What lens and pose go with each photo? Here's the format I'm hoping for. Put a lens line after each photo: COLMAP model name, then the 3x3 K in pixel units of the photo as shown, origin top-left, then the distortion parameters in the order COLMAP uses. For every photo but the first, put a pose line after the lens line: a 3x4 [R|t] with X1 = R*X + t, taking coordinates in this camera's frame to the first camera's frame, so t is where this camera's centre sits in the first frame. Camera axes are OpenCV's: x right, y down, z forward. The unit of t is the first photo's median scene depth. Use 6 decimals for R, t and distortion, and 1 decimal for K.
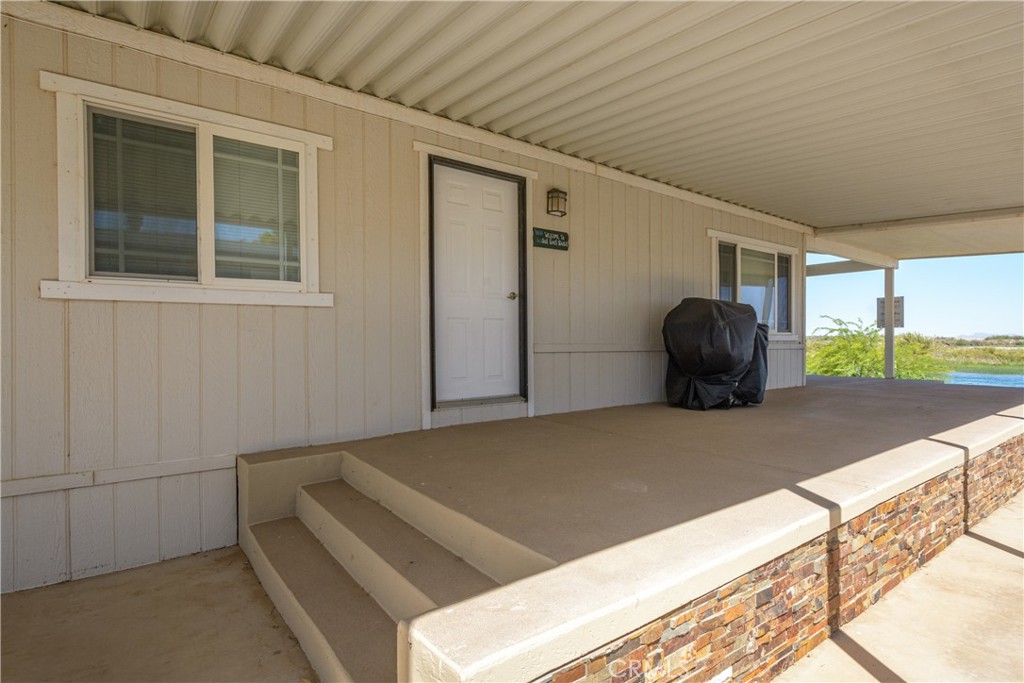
lens RADIAL K [[538.8, 0, 511.9], [0, 538.8, 342.6], [0, 0, 1]] dist [0.001827, 0.000270]
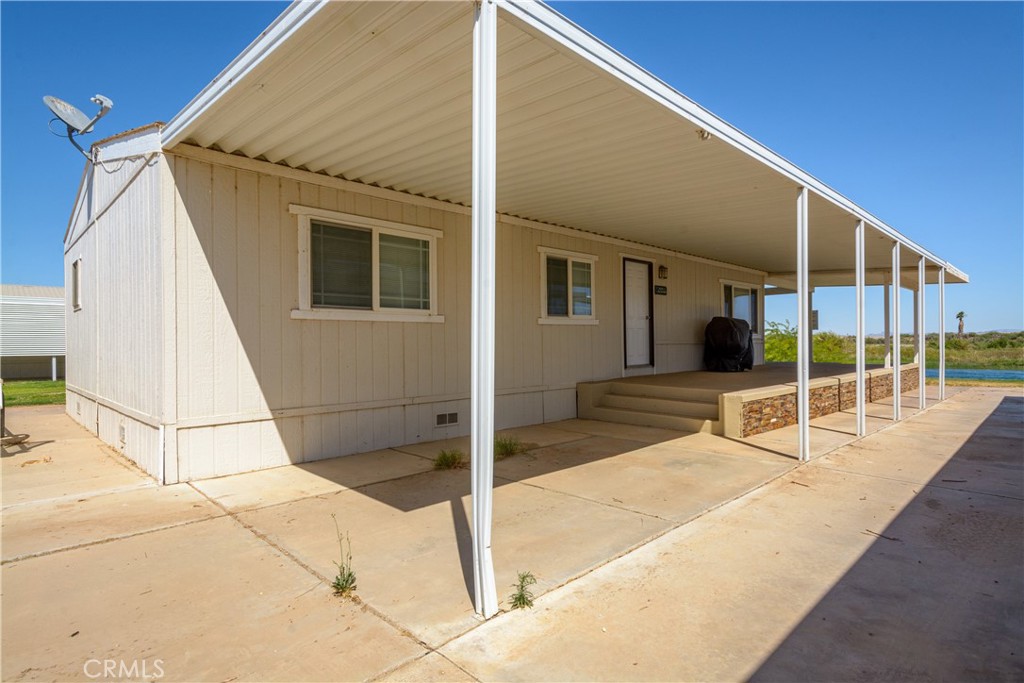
lens RADIAL K [[543.2, 0, 516.3], [0, 543.2, 343.7], [0, 0, 1]] dist [0.004392, 0.000751]
pose [[0.992991, -0.007870, 0.117925, -0.757795], [0.007847, 0.999969, 0.000657, 0.010645], [-0.117927, 0.000273, 0.993022, -1.064382]]
